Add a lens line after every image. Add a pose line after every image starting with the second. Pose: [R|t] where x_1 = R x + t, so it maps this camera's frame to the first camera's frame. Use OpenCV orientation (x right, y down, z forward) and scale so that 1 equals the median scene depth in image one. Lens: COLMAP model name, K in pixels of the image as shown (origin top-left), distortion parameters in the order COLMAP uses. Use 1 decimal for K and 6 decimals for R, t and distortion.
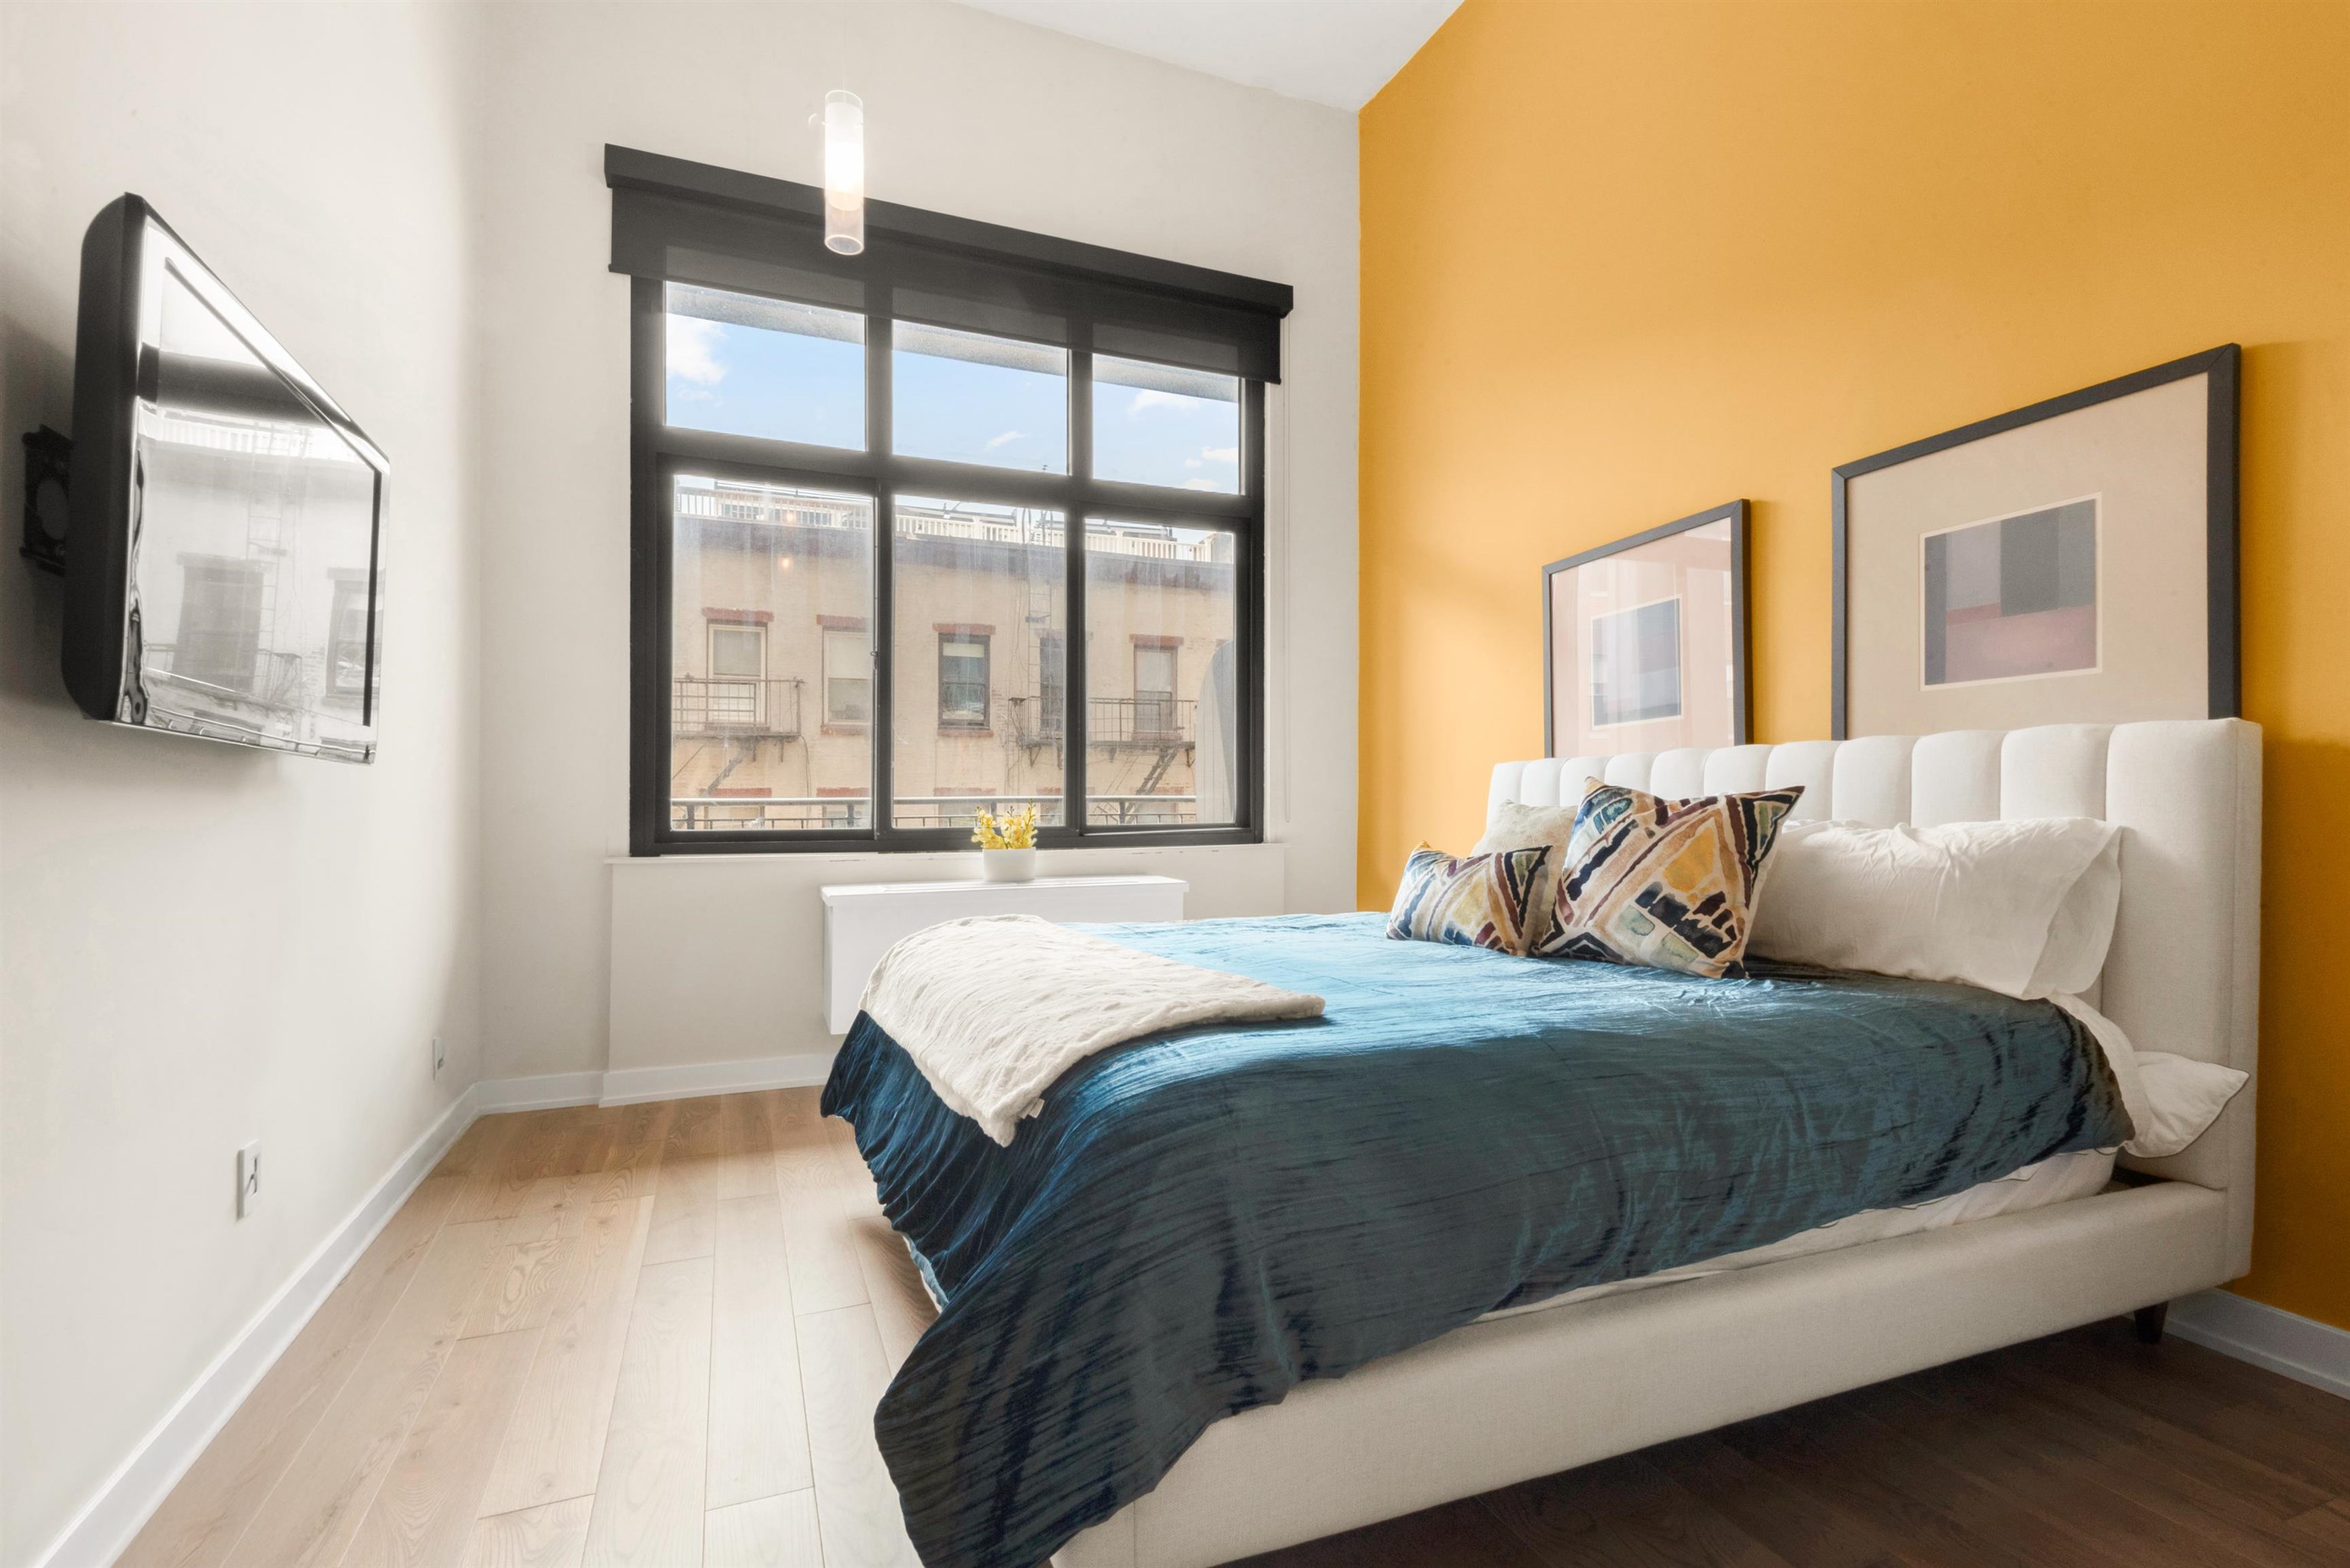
lens RADIAL K [[1088.1, 0, 1182.2], [0, 1088.1, 796.9], [0, 0, 1]] dist [0.045235, -0.025548]
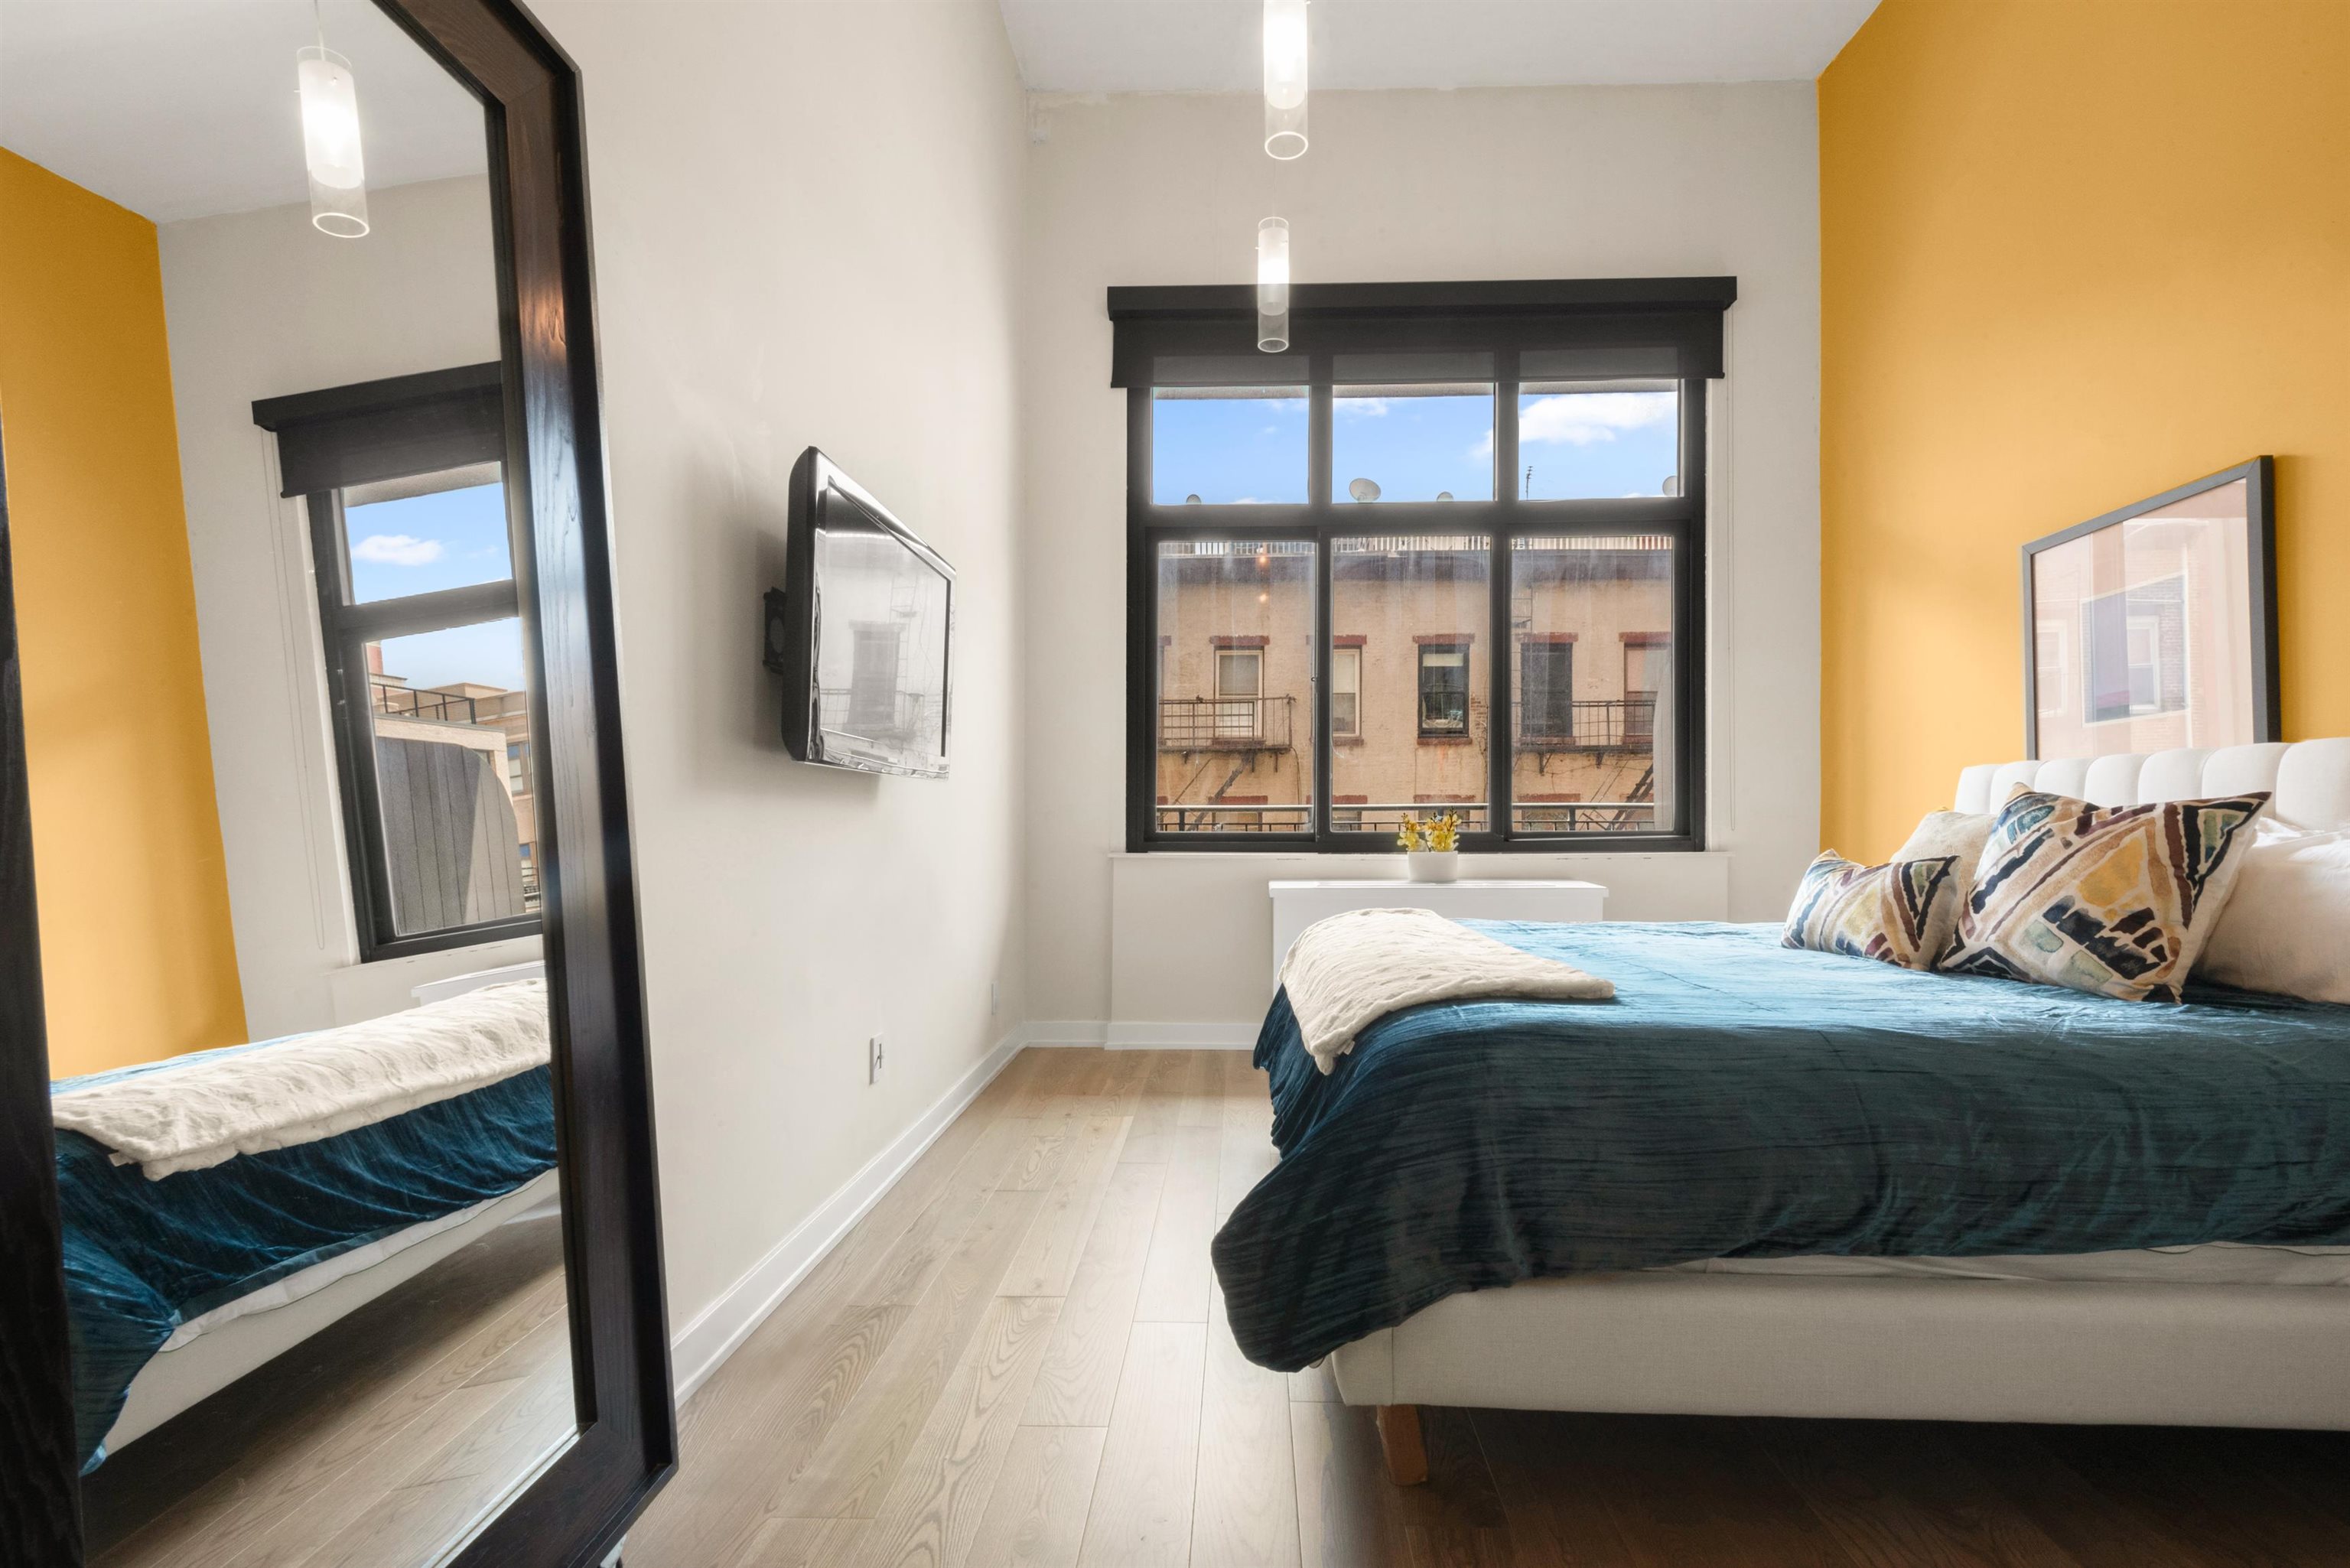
lens RADIAL K [[1068.1, 0, 1223.8], [0, 1068.1, 803.5], [0, 0, 1]] dist [0.043312, -0.023323]
pose [[0.919937, -0.001094, -0.392065, 0.126891], [0.001055, 0.999999, -0.000314, -0.001087], [0.392065, -0.000125, 0.919937, -0.122277]]
